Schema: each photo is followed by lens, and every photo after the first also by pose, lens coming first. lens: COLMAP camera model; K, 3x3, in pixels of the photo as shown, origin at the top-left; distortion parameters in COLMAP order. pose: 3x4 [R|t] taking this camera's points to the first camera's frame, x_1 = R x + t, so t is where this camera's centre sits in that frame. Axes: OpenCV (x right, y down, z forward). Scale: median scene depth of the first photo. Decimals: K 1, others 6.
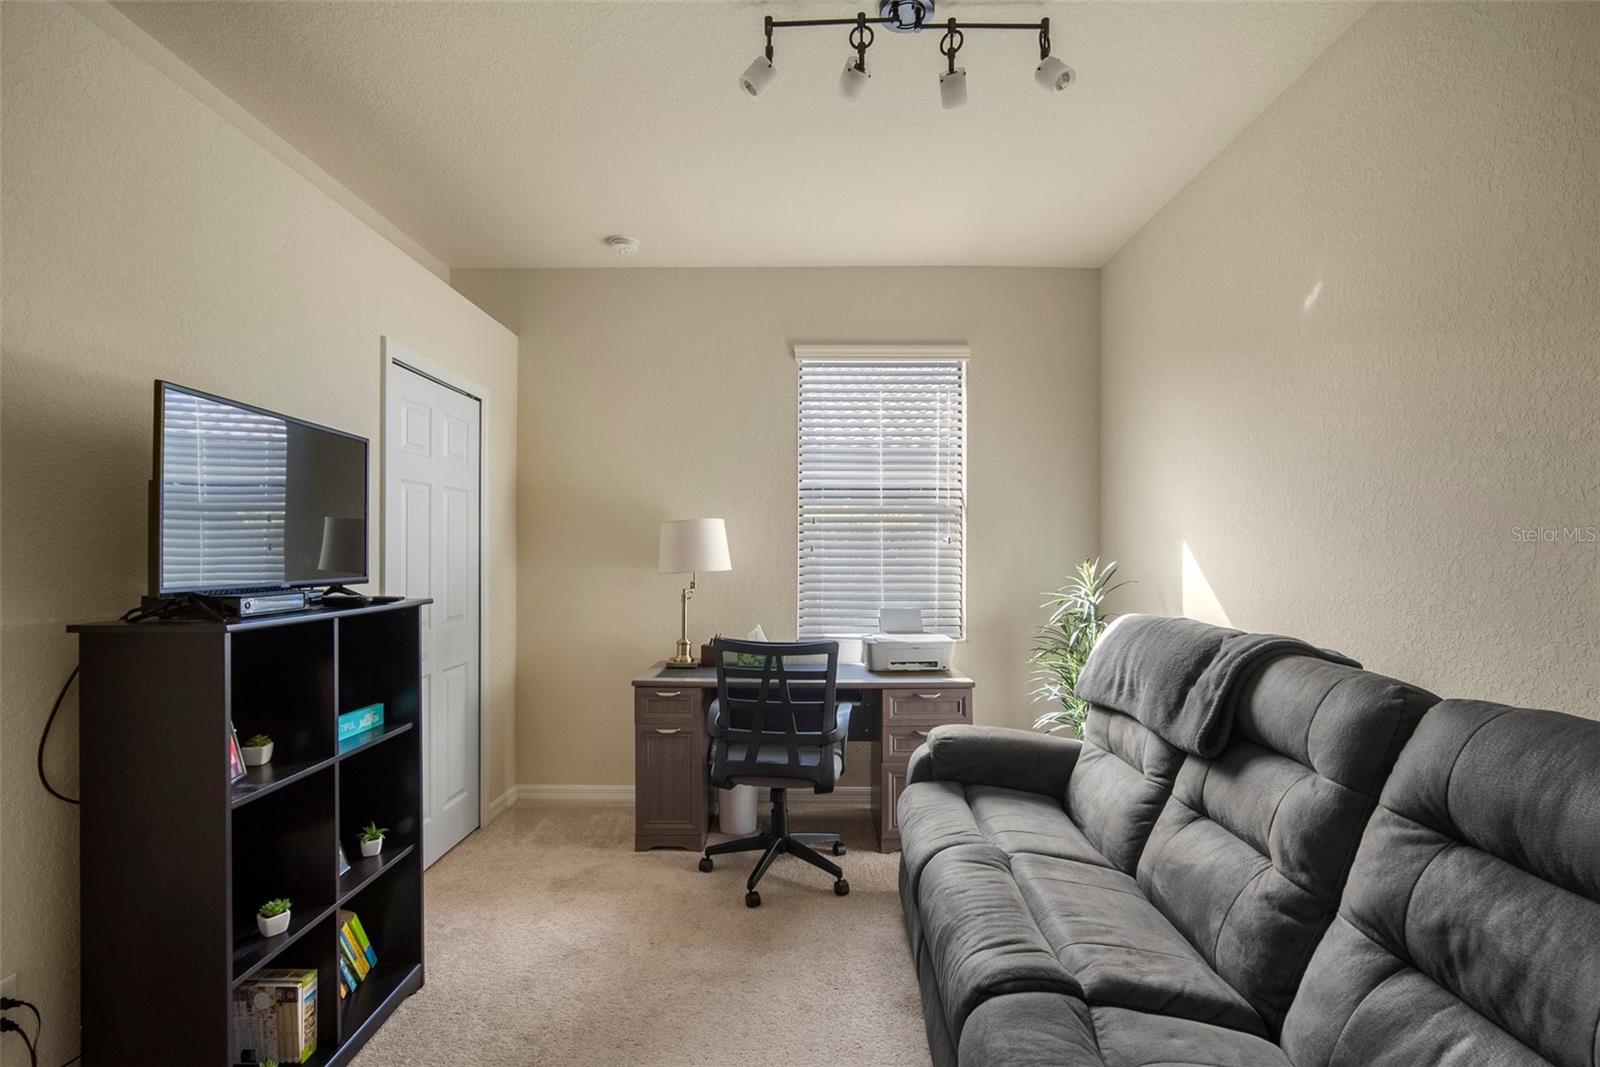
lens RADIAL K [[728.6, 0, 795.9], [0, 728.6, 544.3], [0, 0, 1]] dist [-0.013149, 0.003717]
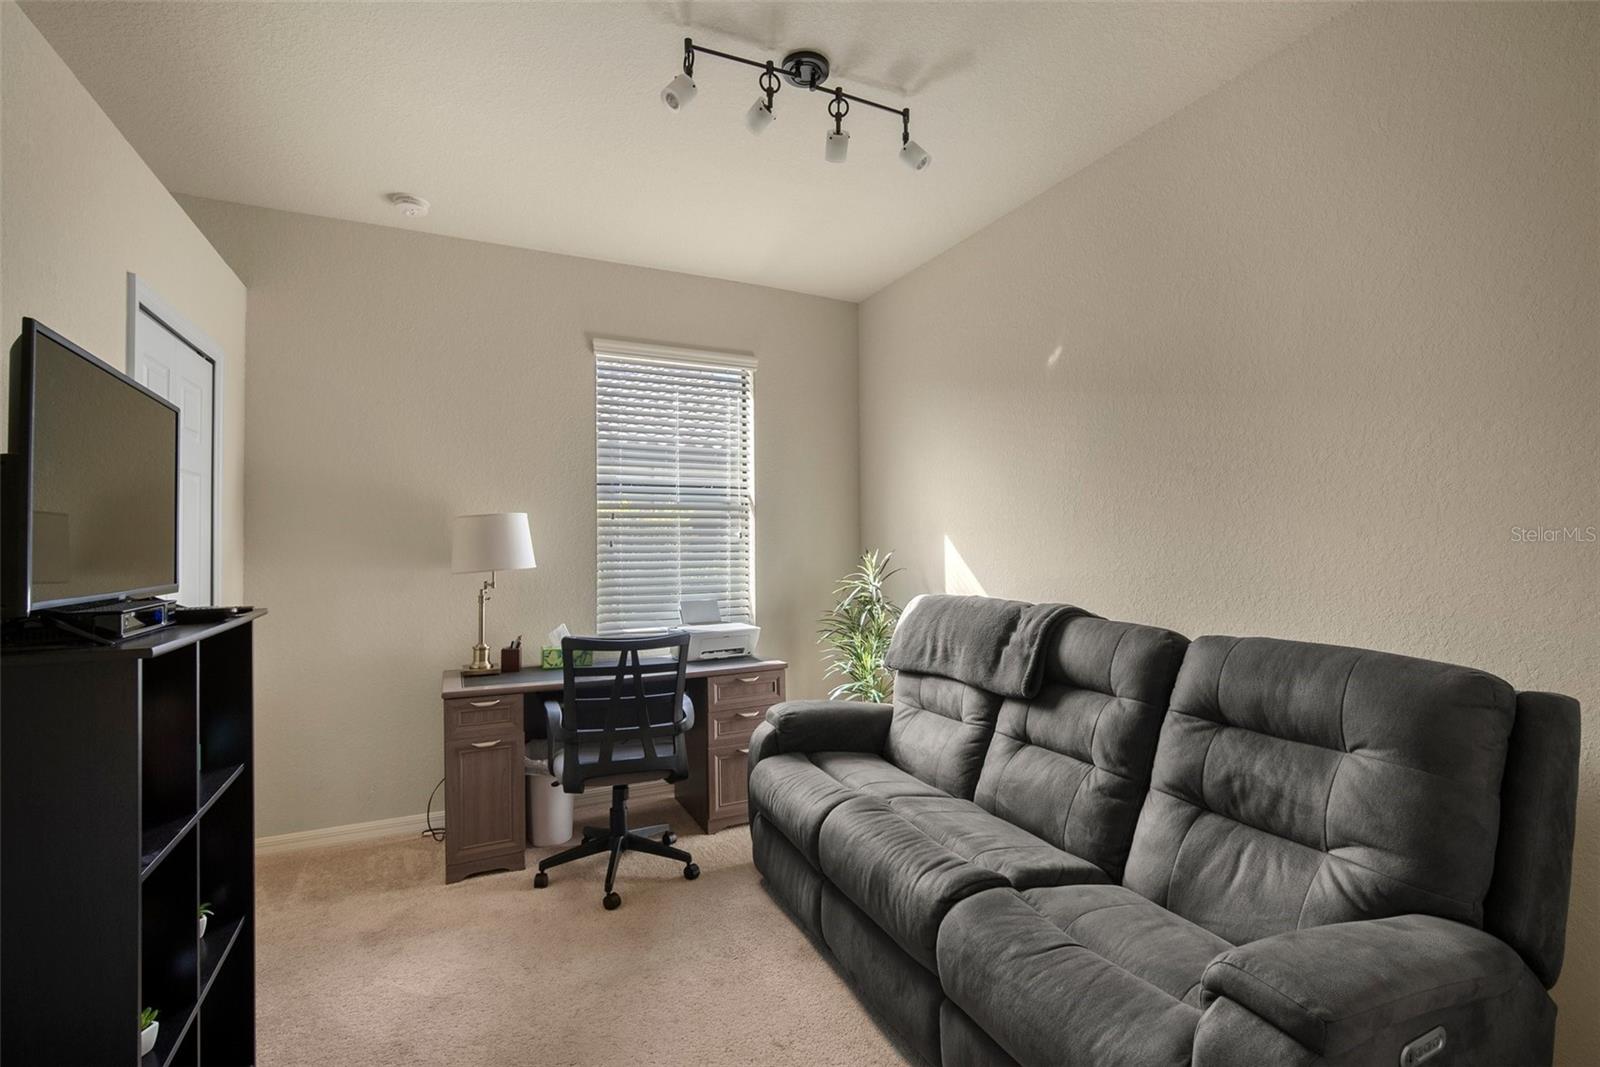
lens RADIAL K [[728.6, 0, 797.7], [0, 728.6, 524.7], [0, 0, 1]] dist [-0.013149, 0.003717]
pose [[0.891353, 0.002770, 0.453301, -0.307904], [0.006240, 0.999812, -0.018380, -0.000910], [-0.453266, 0.019211, 0.891168, 0.001510]]
